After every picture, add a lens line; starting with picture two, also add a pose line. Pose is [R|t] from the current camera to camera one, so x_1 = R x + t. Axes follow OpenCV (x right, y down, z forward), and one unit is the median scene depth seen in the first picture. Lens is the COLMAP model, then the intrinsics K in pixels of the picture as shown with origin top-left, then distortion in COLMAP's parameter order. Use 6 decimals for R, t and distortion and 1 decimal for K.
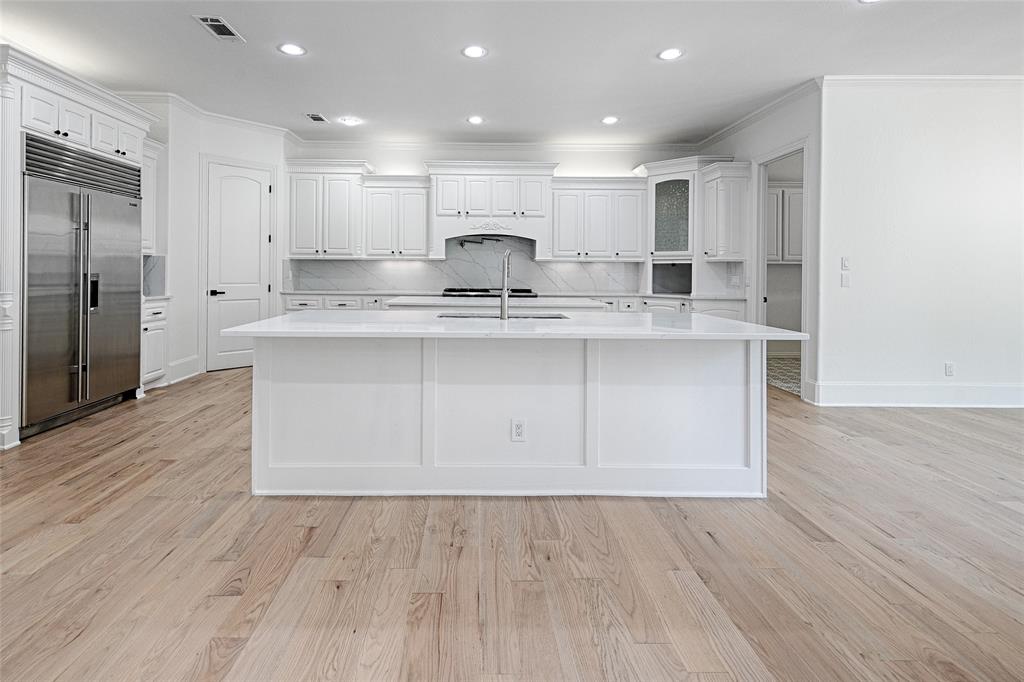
lens RADIAL K [[509.0, 0, 485.2], [0, 509.0, 270.6], [0, 0, 1]] dist [0.055672, 0.000109]
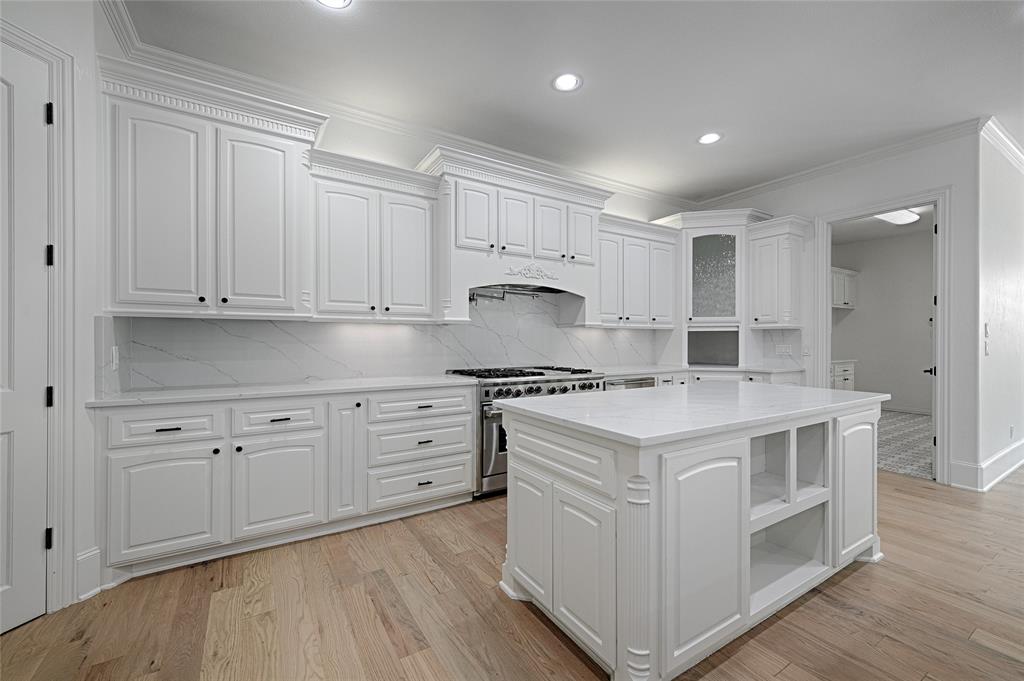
lens RADIAL K [[420.0, 0, 514.7], [0, 420.0, 338.5], [0, 0, 1]] dist [0.028415, 0.000148]
pose [[0.847757, -0.005701, 0.530355, -0.294920], [0.005030, 0.999984, 0.002707, -0.004509], [-0.530361, 0.000373, 0.847772, 0.558379]]
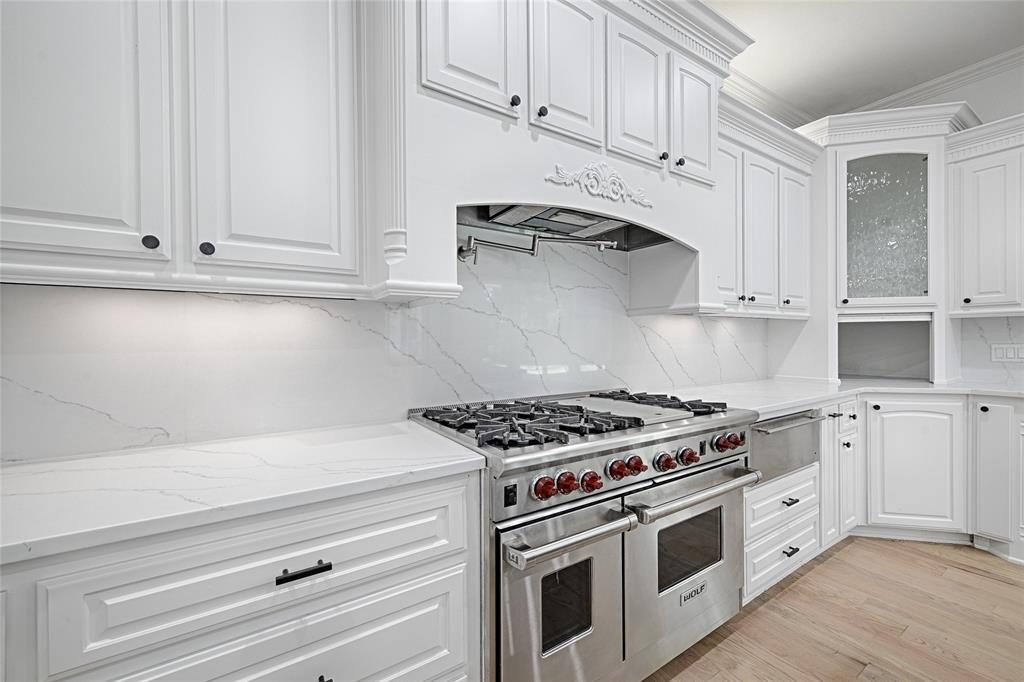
lens RADIAL K [[409.5, 0, 512.0], [0, 409.5, 341.0], [0, 0, 1]] dist [0.002526, 0.000144]
pose [[0.844209, -0.015183, 0.535800, -0.156346], [0.011540, 0.999882, 0.010151, -0.003173], [-0.535890, -0.002386, 0.844284, 0.837344]]
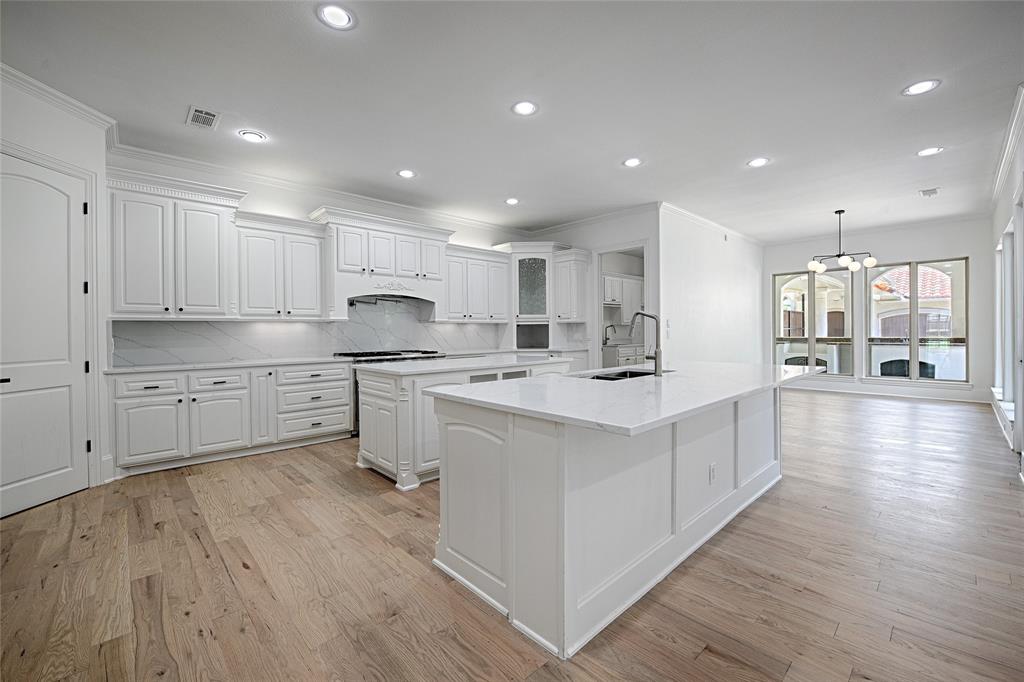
lens RADIAL K [[424.9, 0, 510.4], [0, 424.9, 331.7], [0, 0, 1]] dist [0.001668, 0.000091]
pose [[0.738590, -0.016083, 0.673963, -0.372015], [0.014573, 0.999863, 0.007890, -0.004596], [-0.673998, 0.003994, 0.738723, 0.260037]]
